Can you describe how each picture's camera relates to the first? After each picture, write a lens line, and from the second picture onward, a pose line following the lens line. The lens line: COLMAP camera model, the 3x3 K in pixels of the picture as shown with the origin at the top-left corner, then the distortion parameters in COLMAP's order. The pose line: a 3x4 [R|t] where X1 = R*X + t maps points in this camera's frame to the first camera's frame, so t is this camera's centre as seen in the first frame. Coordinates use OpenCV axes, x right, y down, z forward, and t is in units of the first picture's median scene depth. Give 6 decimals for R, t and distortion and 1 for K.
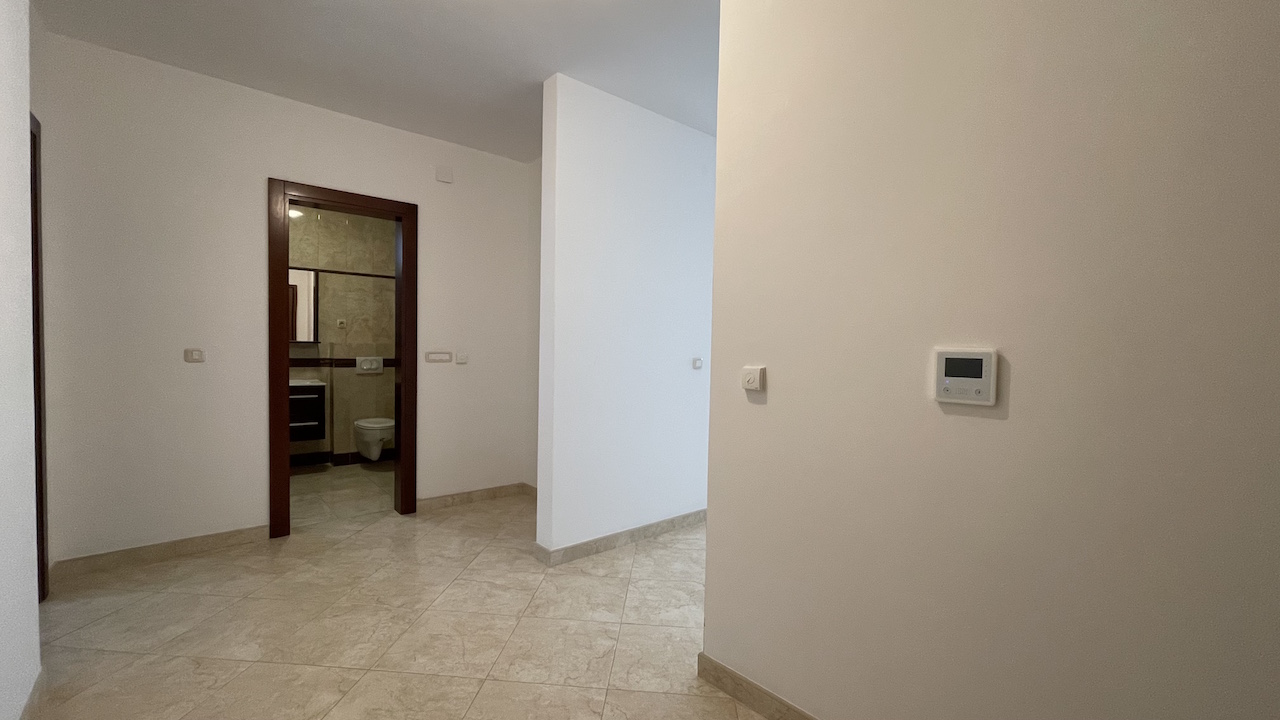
lens RADIAL K [[516.3, 0, 630.6], [0, 516.3, 364.0], [0, 0, 1]] dist [-0.004695, 0.000055]
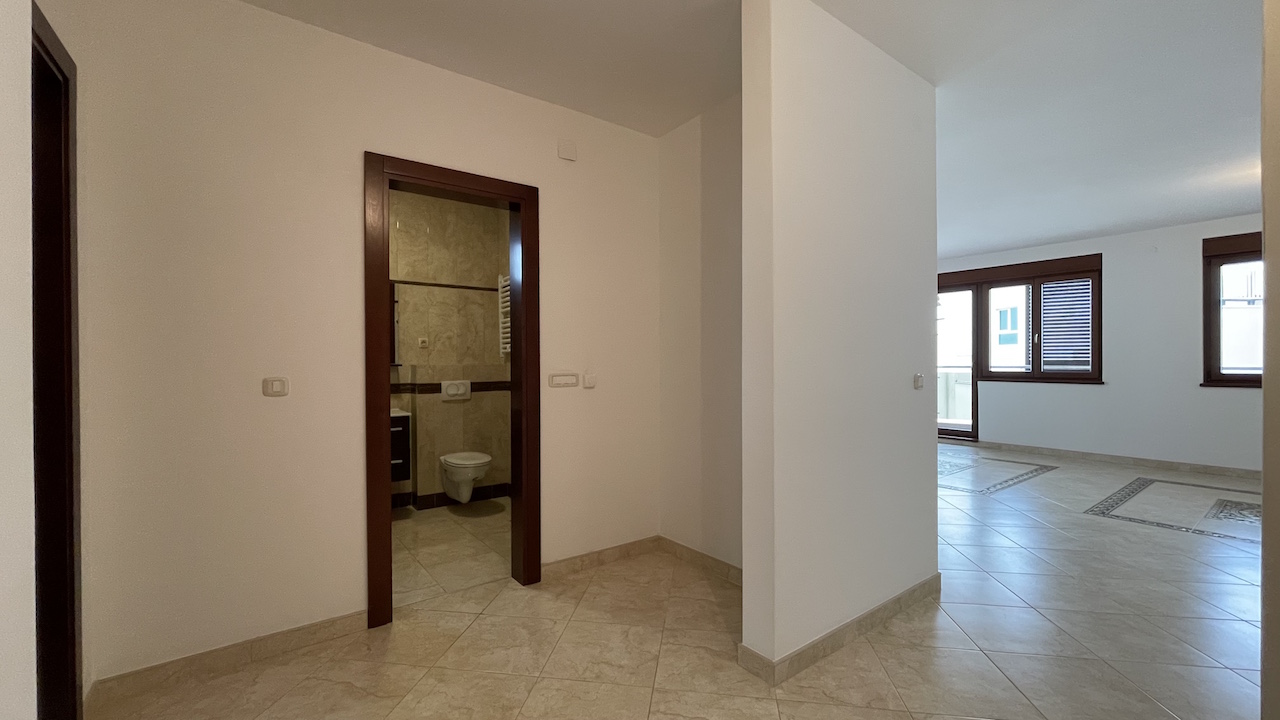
lens RADIAL K [[516.3, 0, 630.6], [0, 516.3, 364.0], [0, 0, 1]] dist [-0.004695, 0.000055]
pose [[0.997684, -0.023857, -0.063701, -0.219010], [0.021953, 0.999296, -0.030421, -0.012075], [0.064382, 0.028952, 0.997505, 0.221119]]
